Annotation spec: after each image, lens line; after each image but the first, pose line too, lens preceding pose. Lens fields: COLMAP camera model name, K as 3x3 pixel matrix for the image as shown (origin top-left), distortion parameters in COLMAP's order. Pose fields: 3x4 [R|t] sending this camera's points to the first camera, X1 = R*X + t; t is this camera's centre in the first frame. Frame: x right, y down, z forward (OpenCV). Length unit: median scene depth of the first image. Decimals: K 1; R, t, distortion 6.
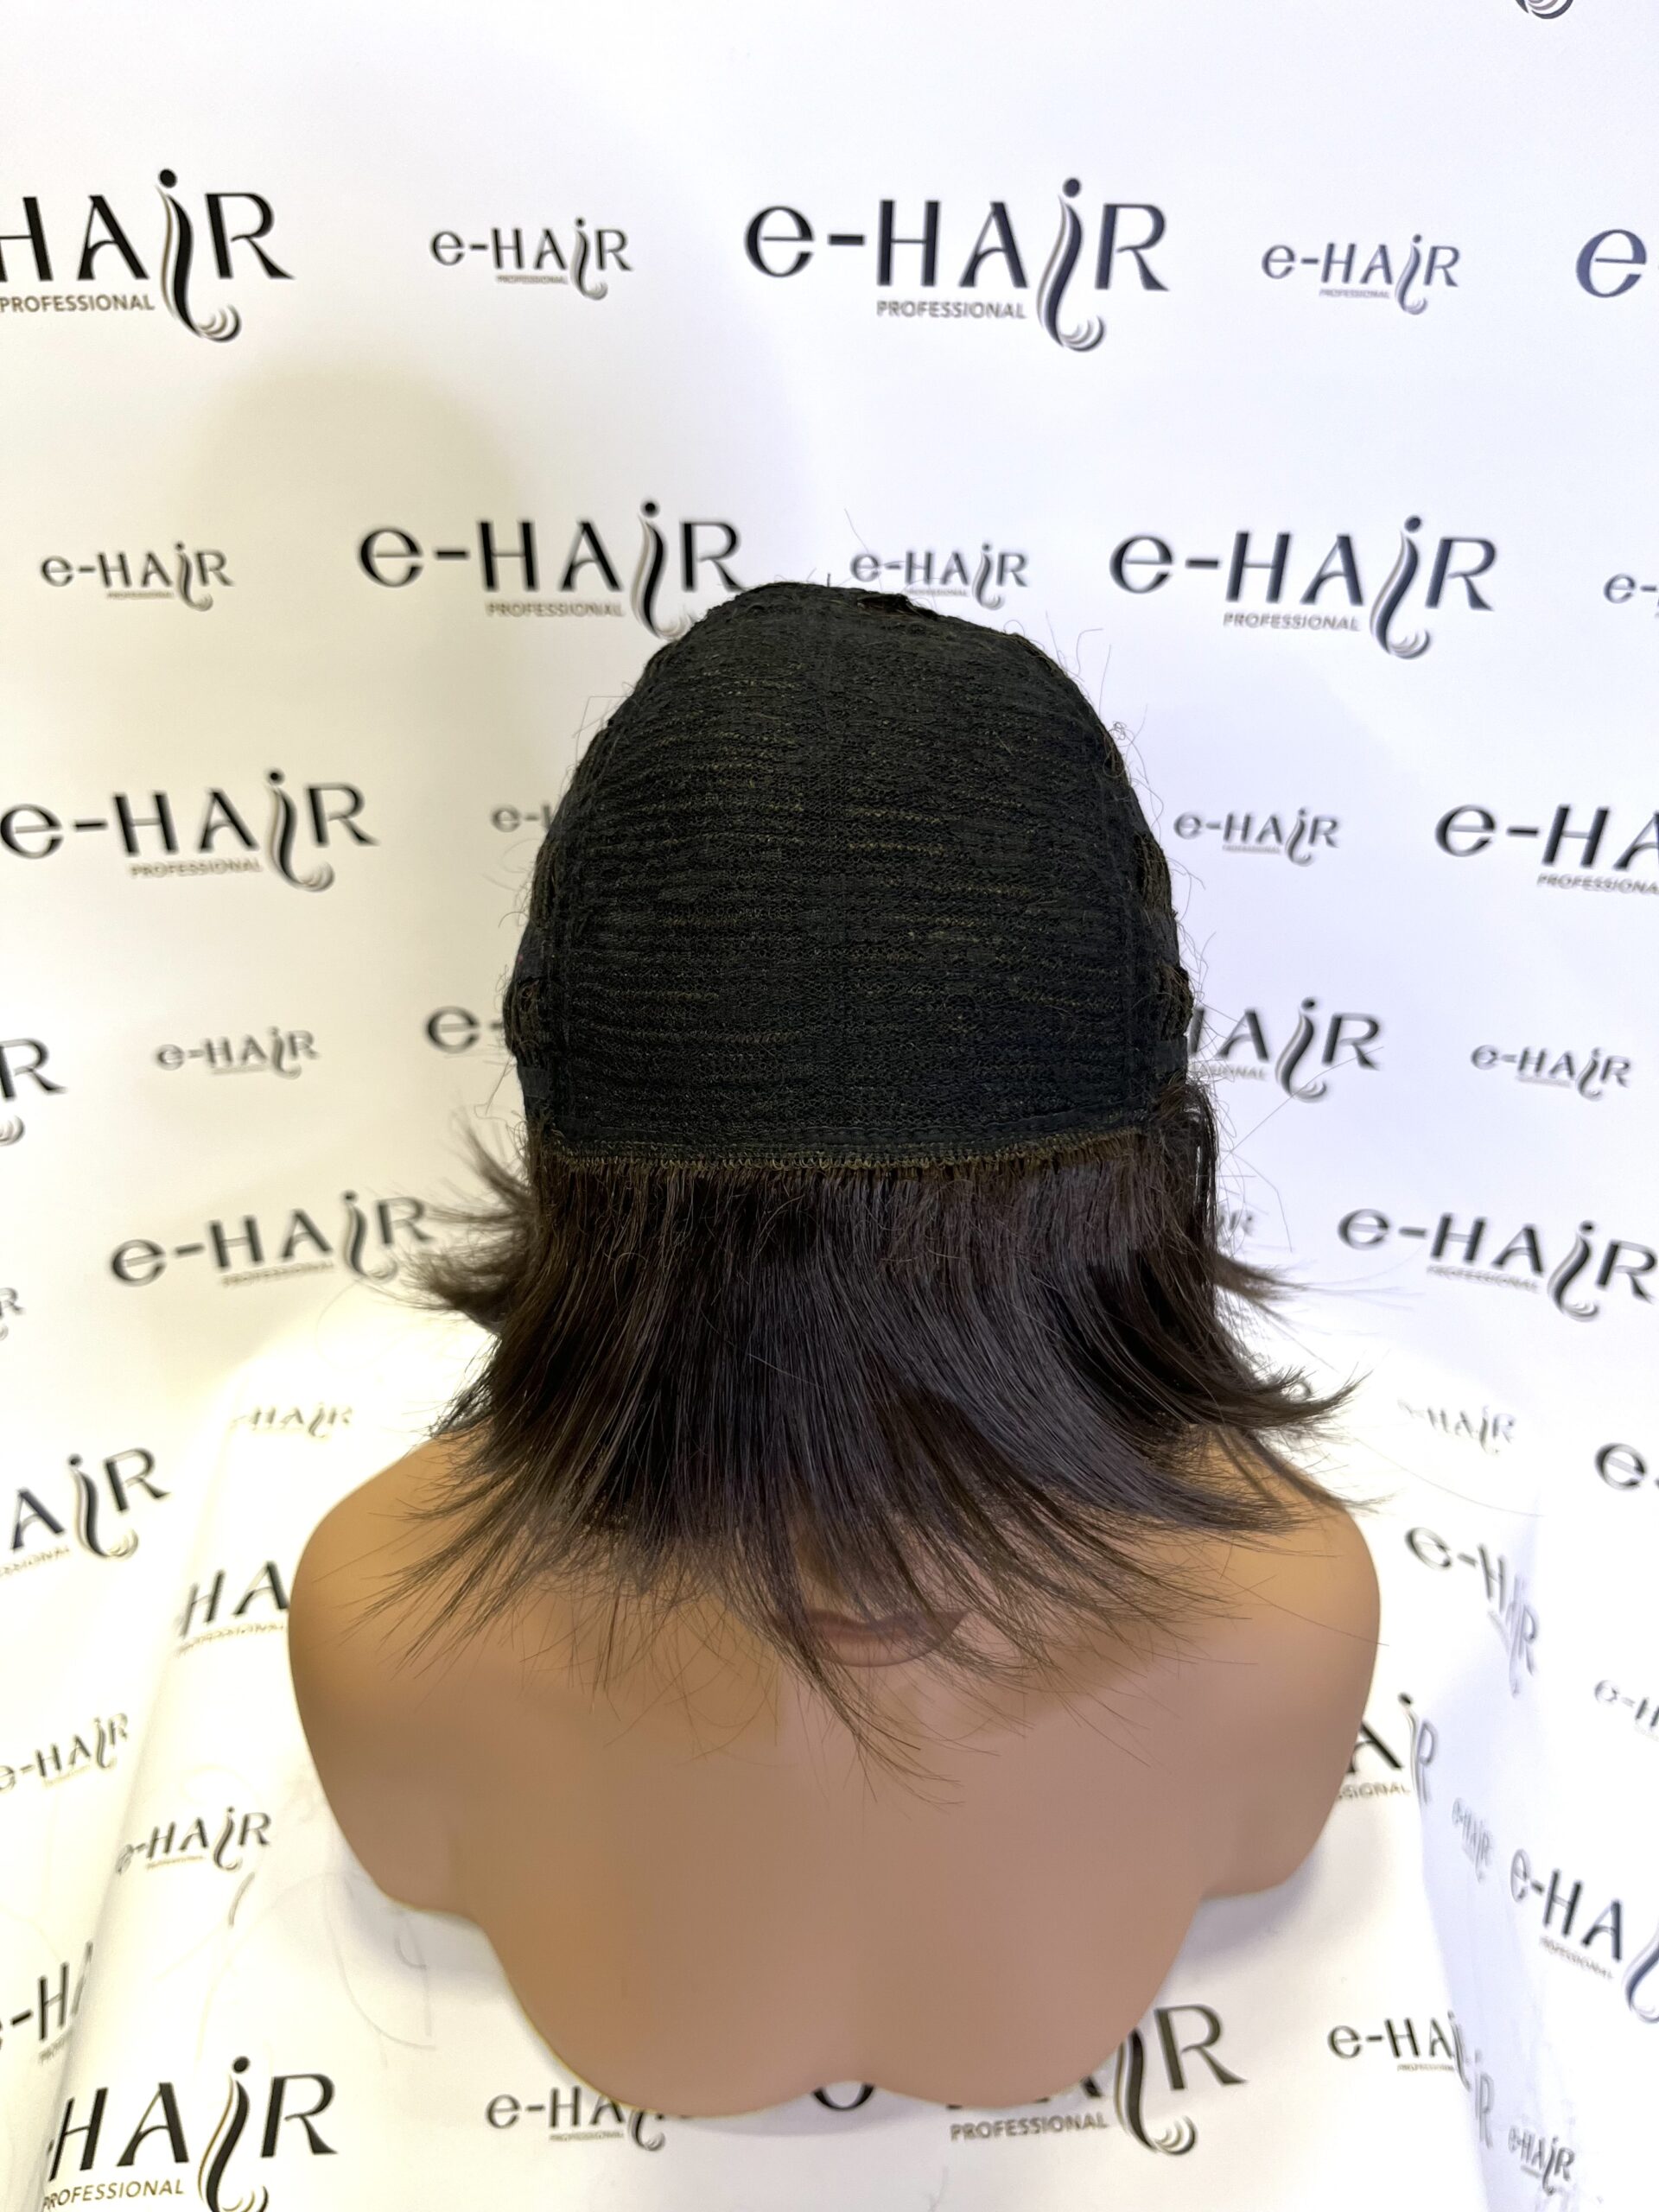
lens RADIAL K [[1666.7, 0, 821.6], [0, 1666.7, 1137.6], [0, 0, 1]] dist [0.031088, -0.042668]
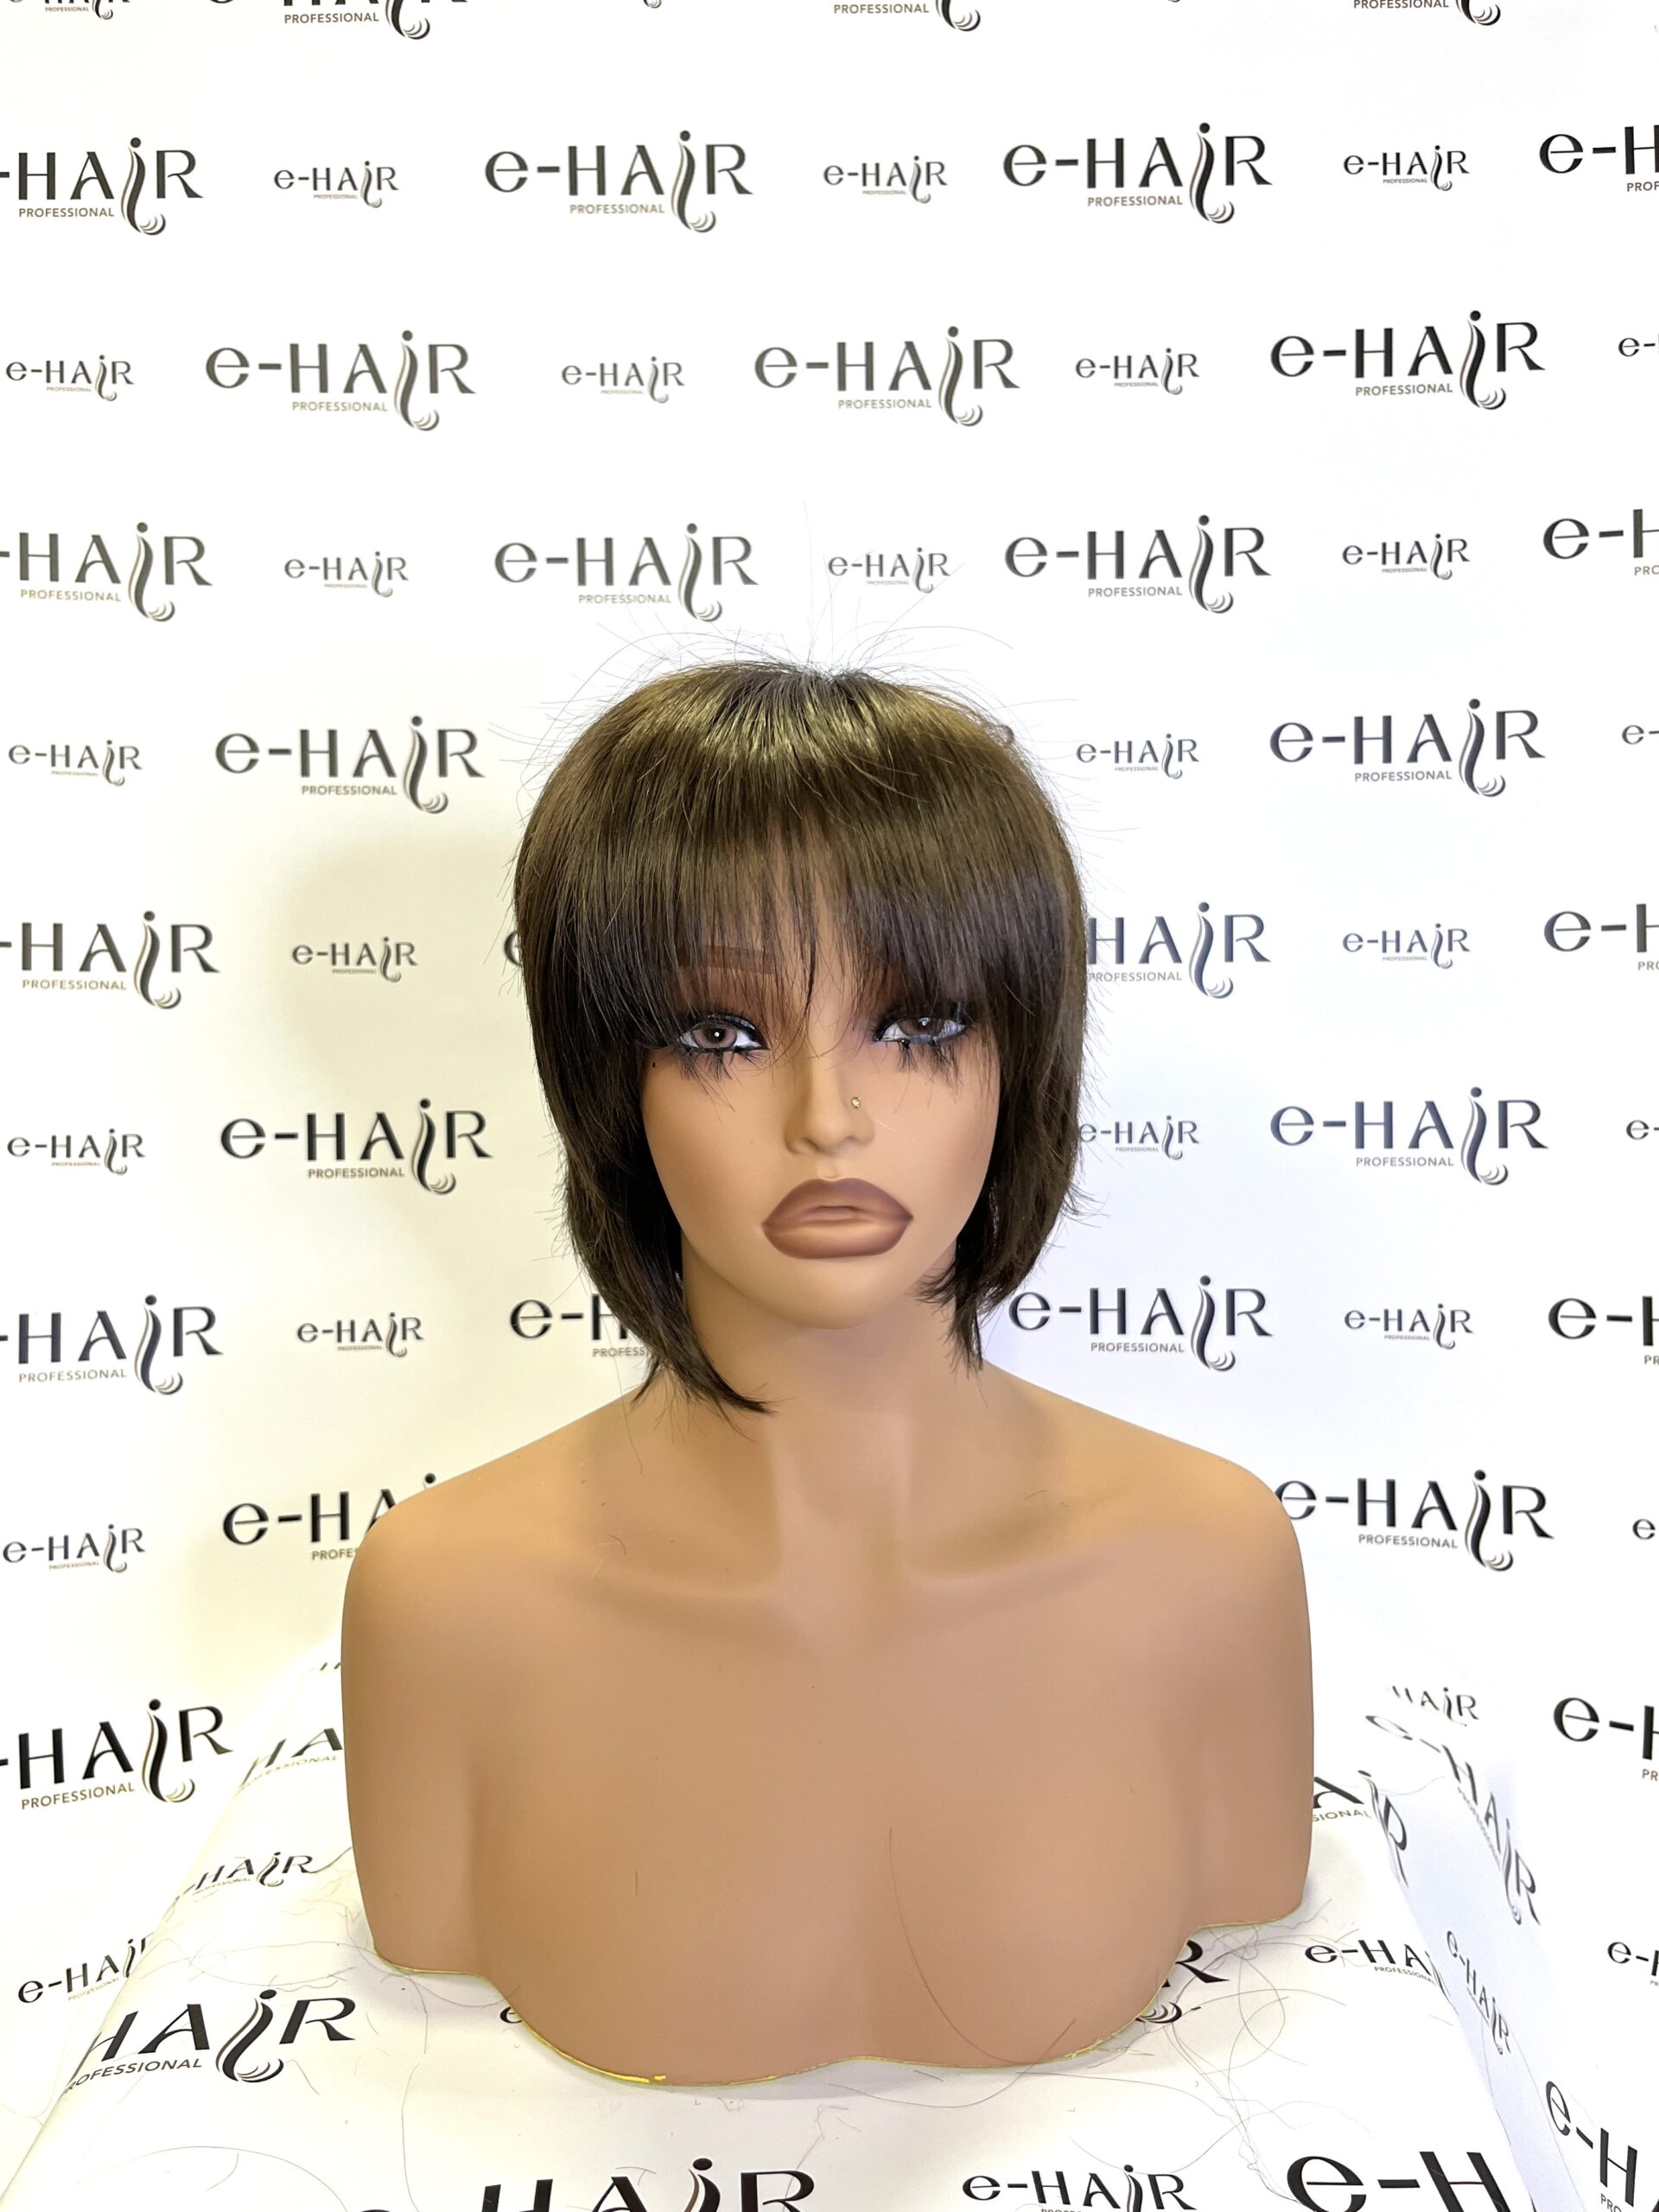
lens RADIAL K [[1666.7, 0, 832.6], [0, 1666.7, 1115.4], [0, 0, 1]] dist [0.031088, -0.042668]
pose [[0.999487, -0.027574, -0.016263, 0.032752], [0.014799, 0.848453, -0.529064, 0.850120], [0.028387, 0.528552, 0.848426, 0.007550]]
